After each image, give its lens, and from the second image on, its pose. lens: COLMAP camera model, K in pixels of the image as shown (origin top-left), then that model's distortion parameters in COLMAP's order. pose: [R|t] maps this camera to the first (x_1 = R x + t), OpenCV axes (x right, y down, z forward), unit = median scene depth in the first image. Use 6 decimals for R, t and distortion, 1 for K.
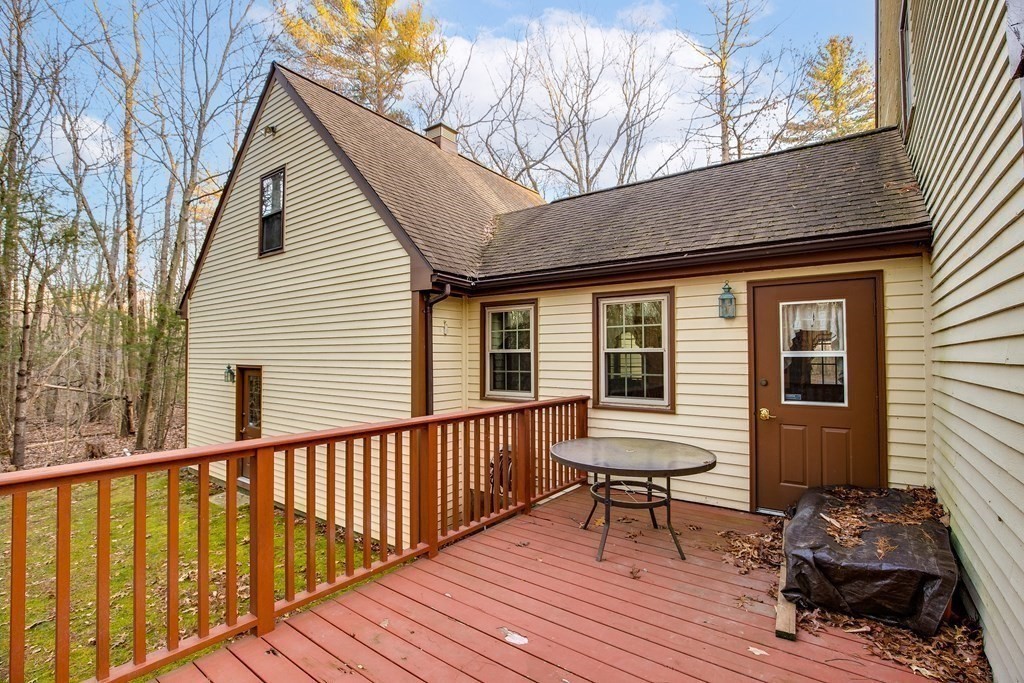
lens RADIAL K [[467.9, 0, 511.7], [0, 467.9, 341.2], [0, 0, 1]] dist [-0.031376, 0.004603]
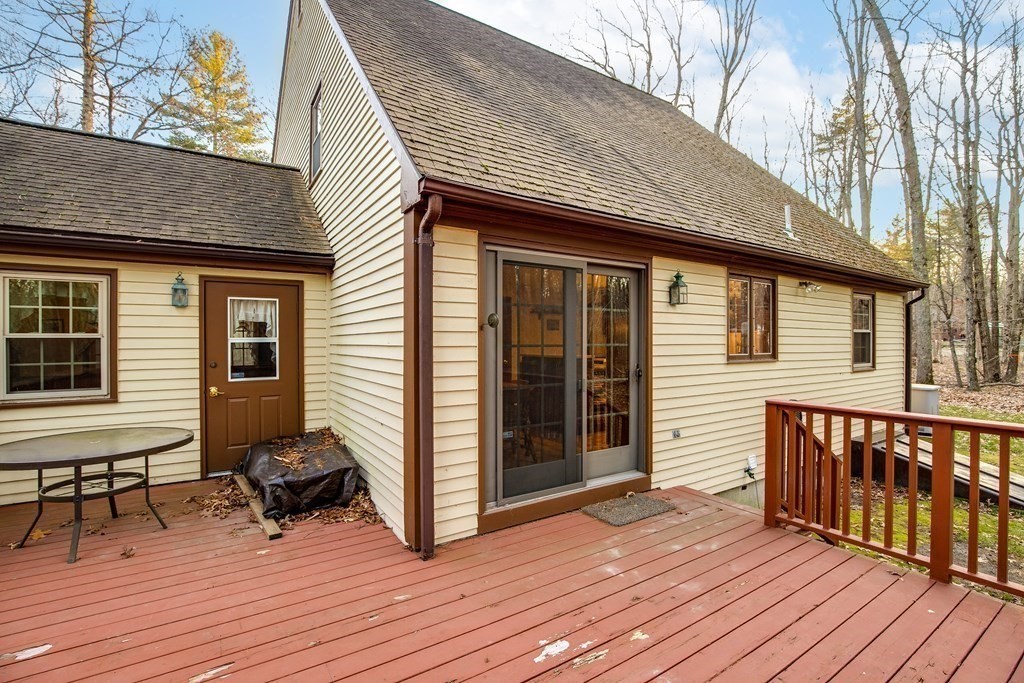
lens RADIAL K [[467.9, 0, 514.1], [0, 467.9, 341.2], [0, 0, 1]] dist [-0.031376, 0.004603]
pose [[0.350560, -0.004325, 0.936530, -0.288350], [-0.026229, 0.999552, 0.014434, -0.006227], [-0.936173, -0.029624, 0.350289, -0.111516]]
